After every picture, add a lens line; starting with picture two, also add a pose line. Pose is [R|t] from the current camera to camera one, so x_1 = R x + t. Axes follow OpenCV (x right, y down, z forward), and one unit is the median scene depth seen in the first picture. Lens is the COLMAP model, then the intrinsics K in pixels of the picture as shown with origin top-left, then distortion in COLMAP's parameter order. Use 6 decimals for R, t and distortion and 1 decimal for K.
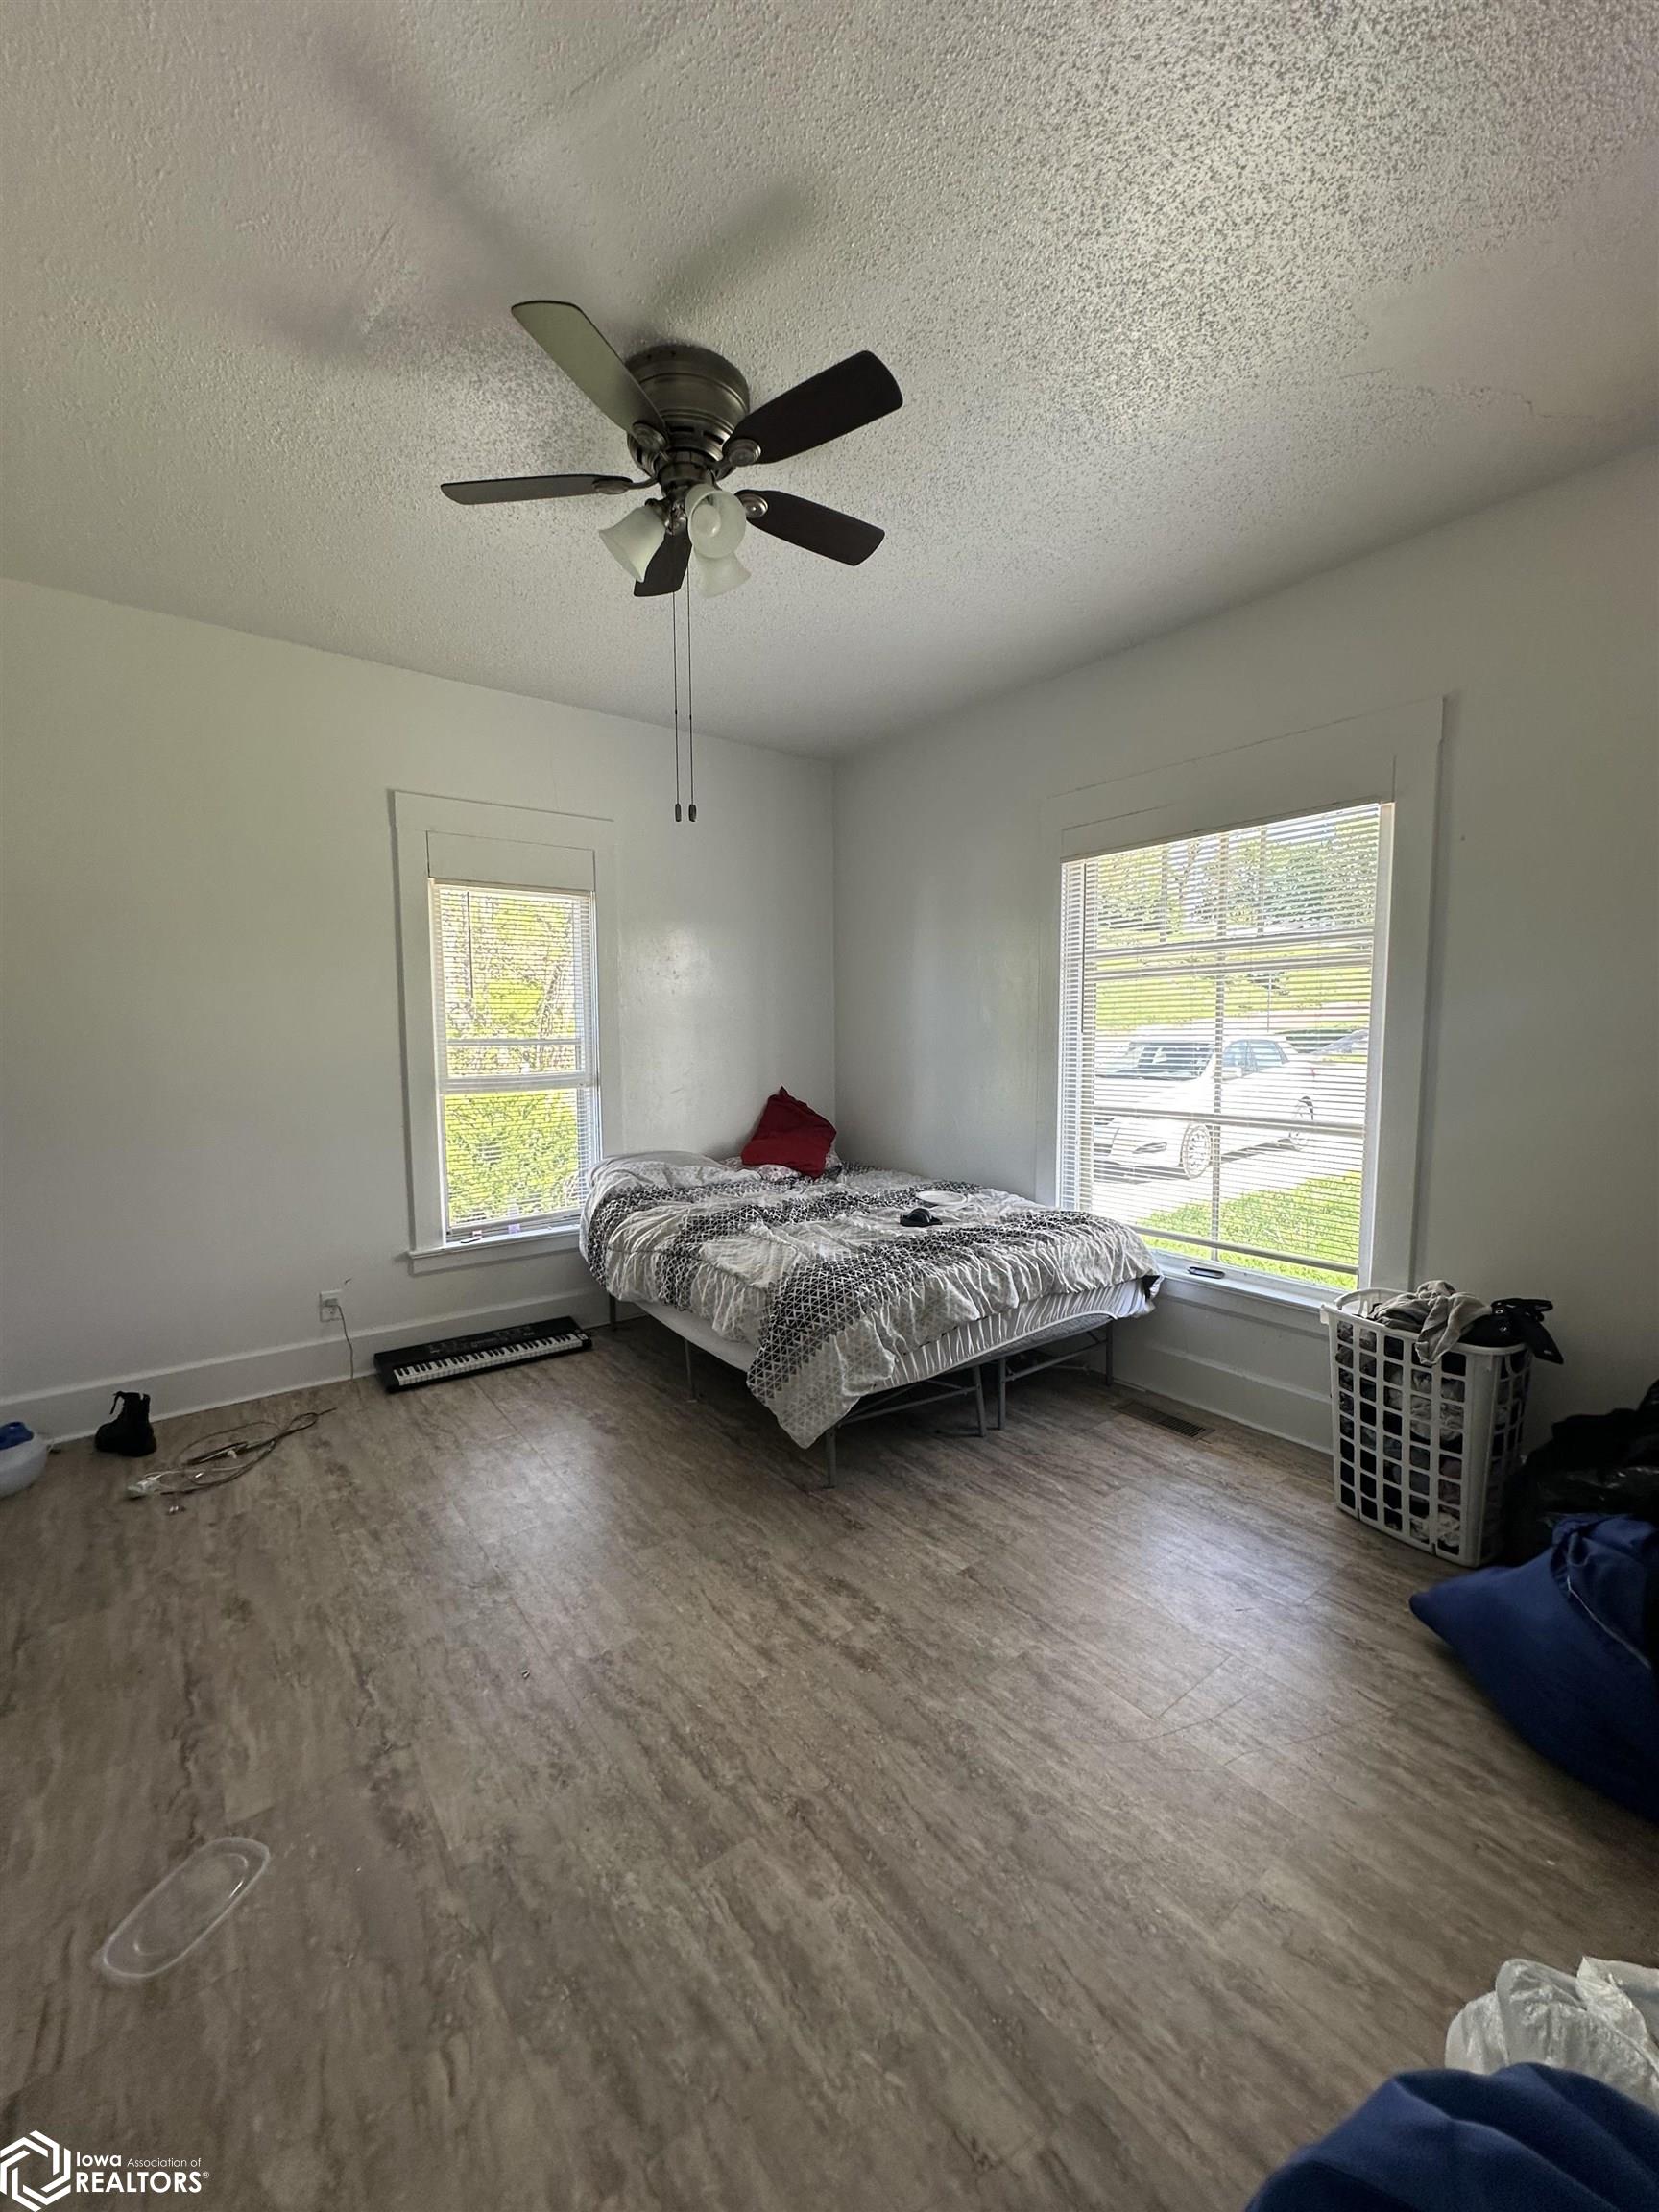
lens RADIAL K [[879.5, 0, 833.4], [0, 879.5, 1113.3], [0, 0, 1]] dist [-0.005641, 0.001700]
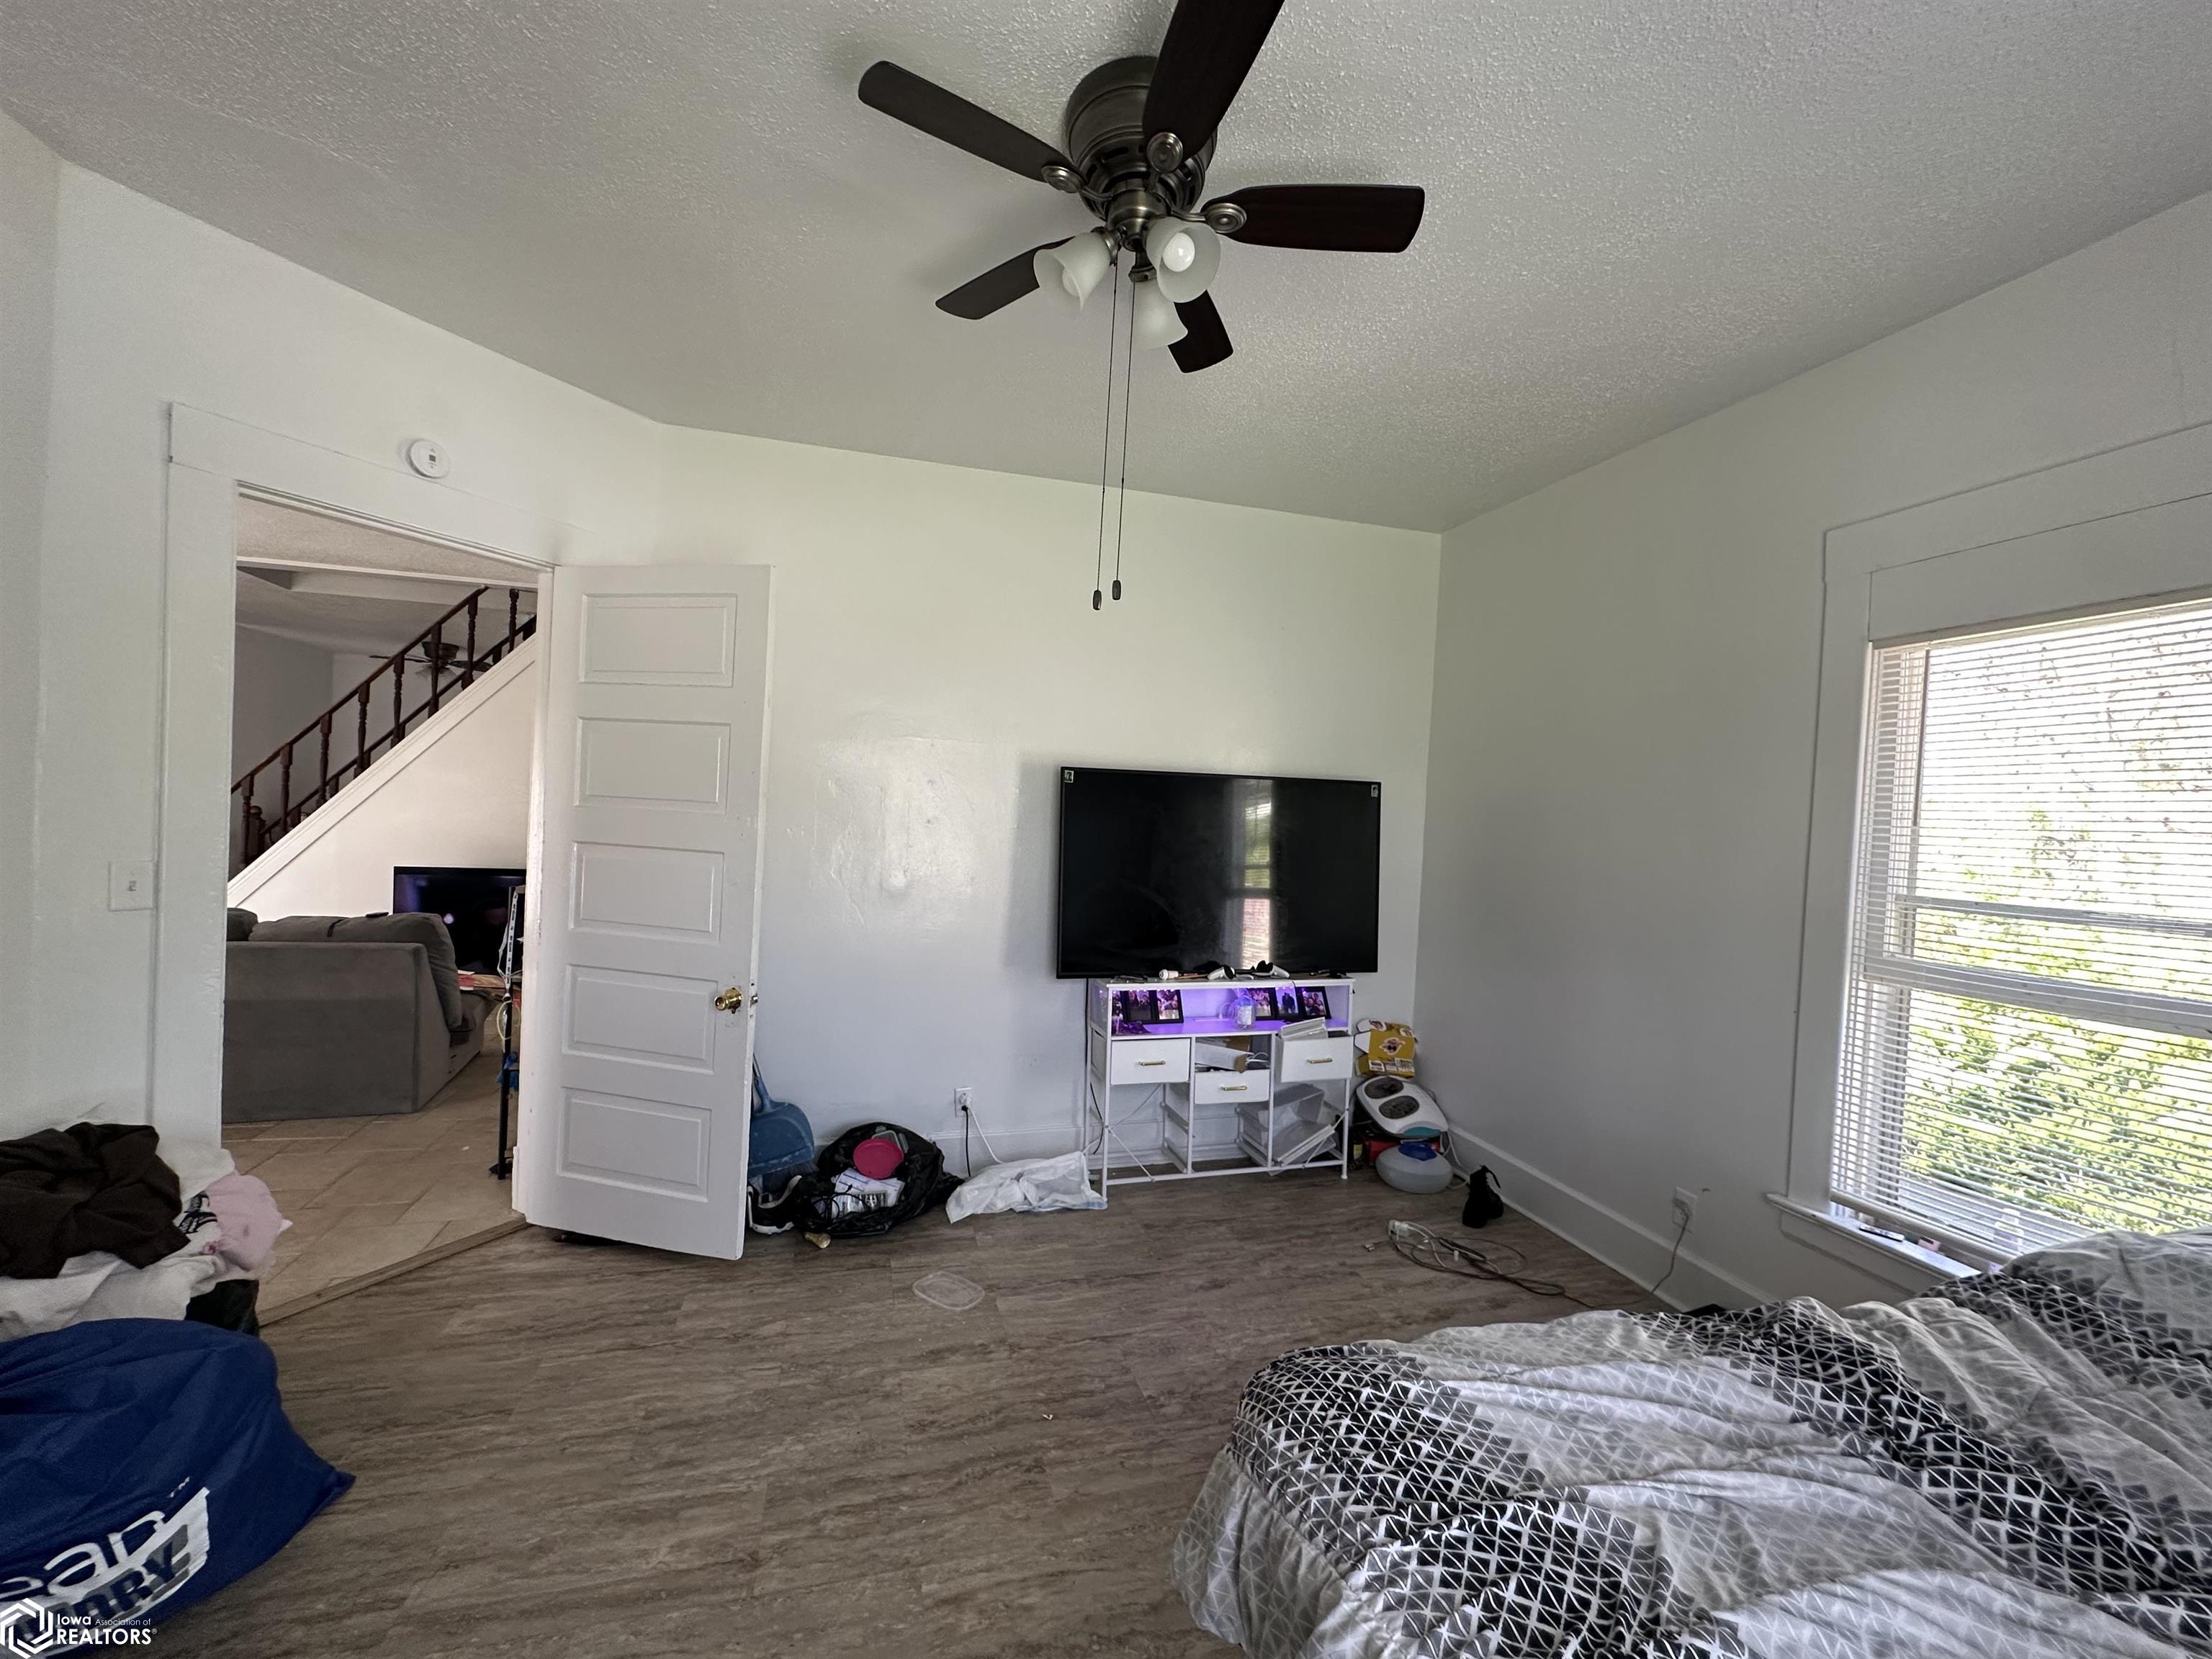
lens RADIAL K [[879.5, 0, 1097.9], [0, 879.5, 836.3], [0, 0, 1]] dist [-0.005641, 0.001700]
pose [[-0.374655, 0.008672, -0.927124, 0.451325], [-0.142846, 0.987477, 0.066961, -0.115388], [0.916094, 0.157523, -0.368725, 0.949539]]
